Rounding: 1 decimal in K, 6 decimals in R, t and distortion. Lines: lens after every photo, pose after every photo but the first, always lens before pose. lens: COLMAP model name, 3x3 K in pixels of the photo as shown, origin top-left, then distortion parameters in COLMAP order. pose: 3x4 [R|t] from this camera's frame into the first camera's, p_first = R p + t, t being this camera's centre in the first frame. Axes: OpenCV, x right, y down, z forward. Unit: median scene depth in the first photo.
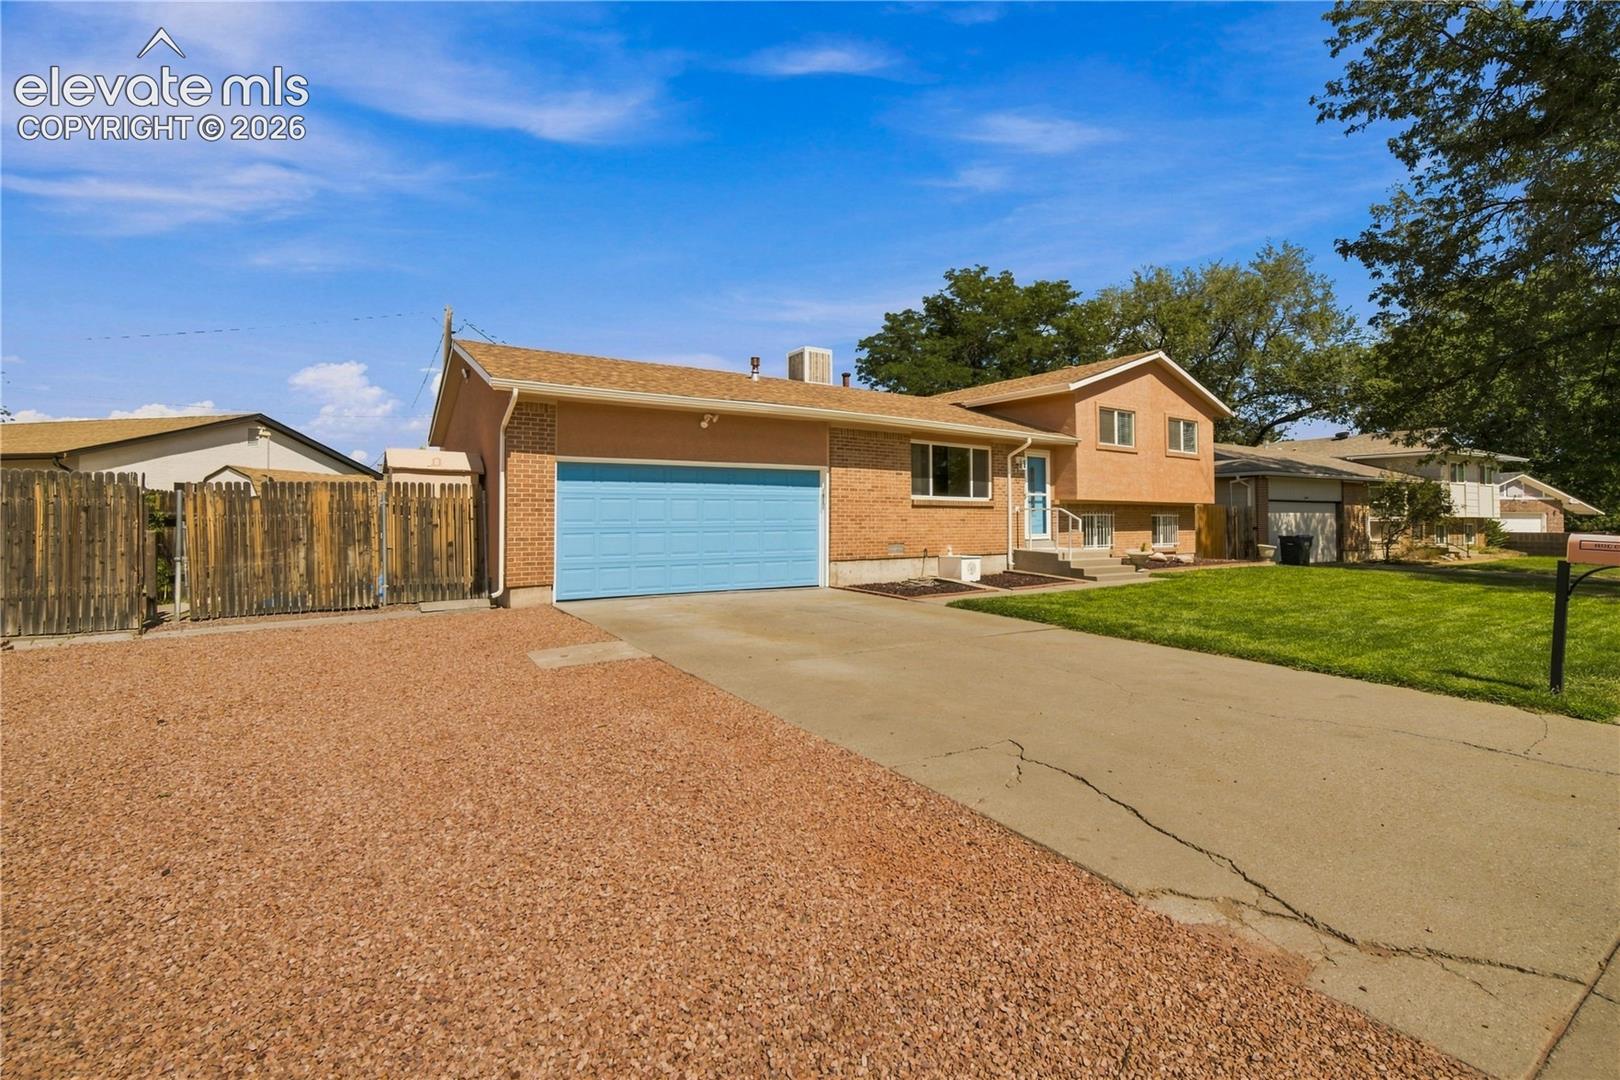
lens RADIAL K [[693.7, 0, 807.1], [0, 693.7, 509.5], [0, 0, 1]] dist [-0.052185, 0.025820]
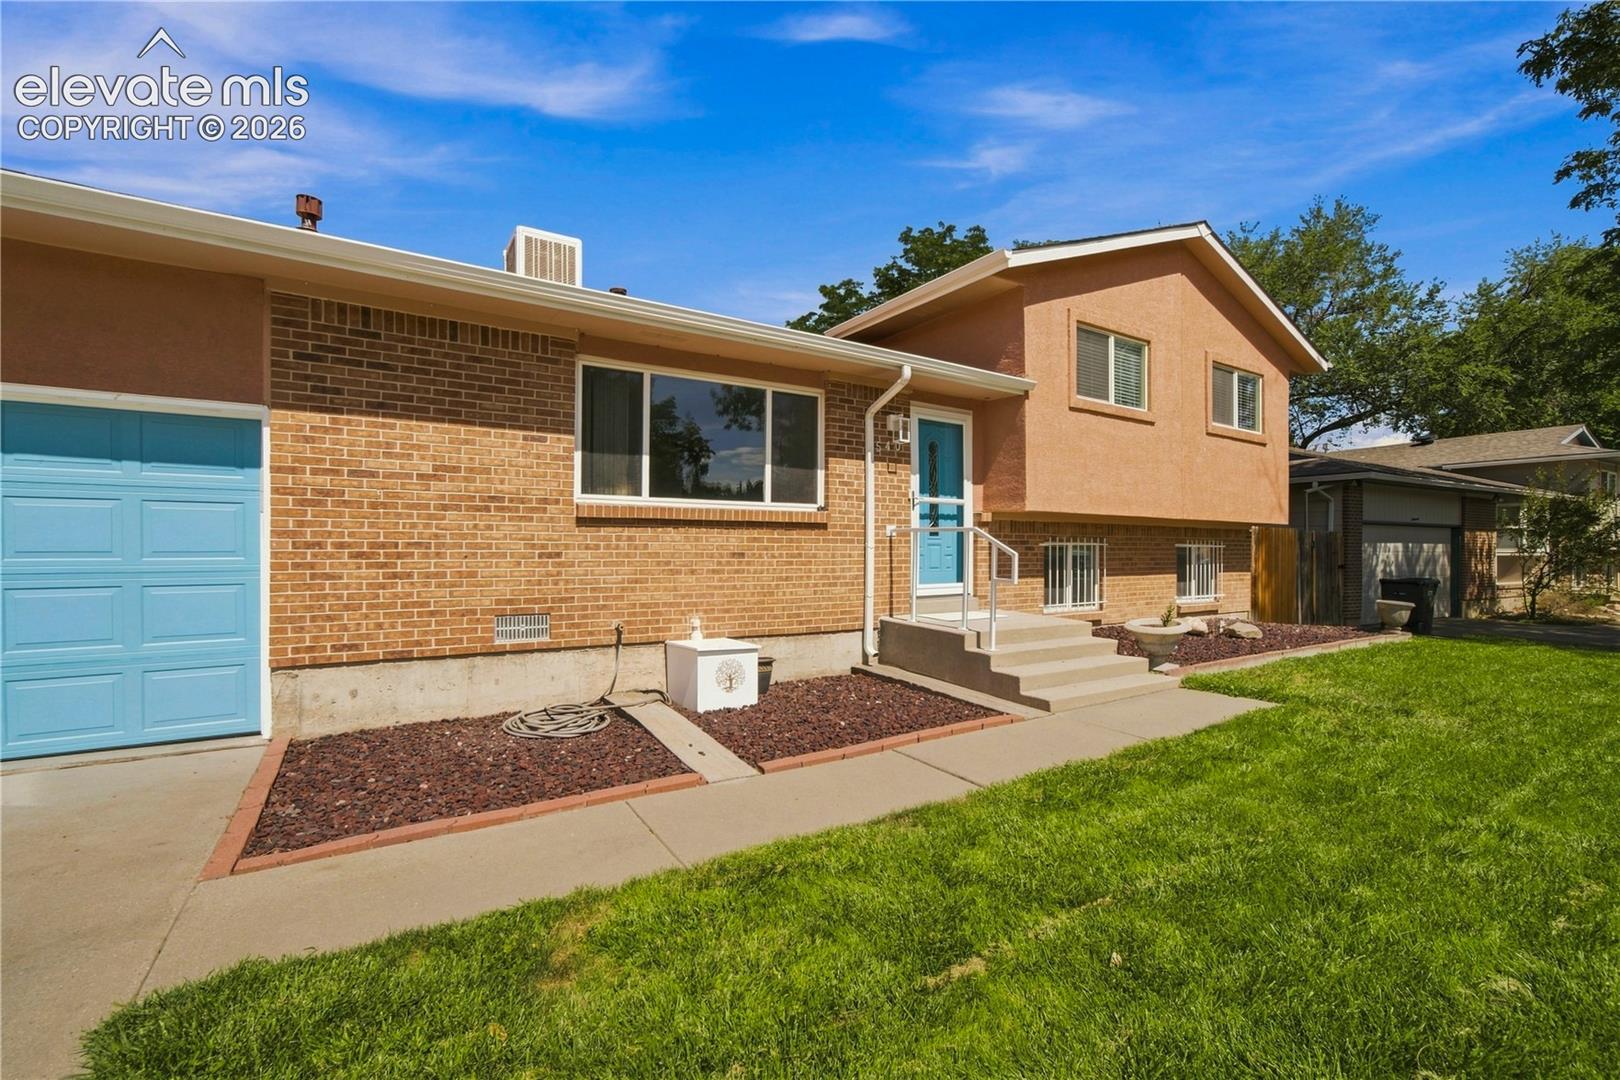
lens RADIAL K [[674.5, 0, 790.1], [0, 674.5, 567.4], [0, 0, 1]] dist [-0.069933, 0.023005]
pose [[0.999182, 0.002785, -0.040336, 0.242819], [-0.001145, 0.999174, 0.040613, 0.005427], [0.040416, -0.040534, 0.998360, 0.520337]]
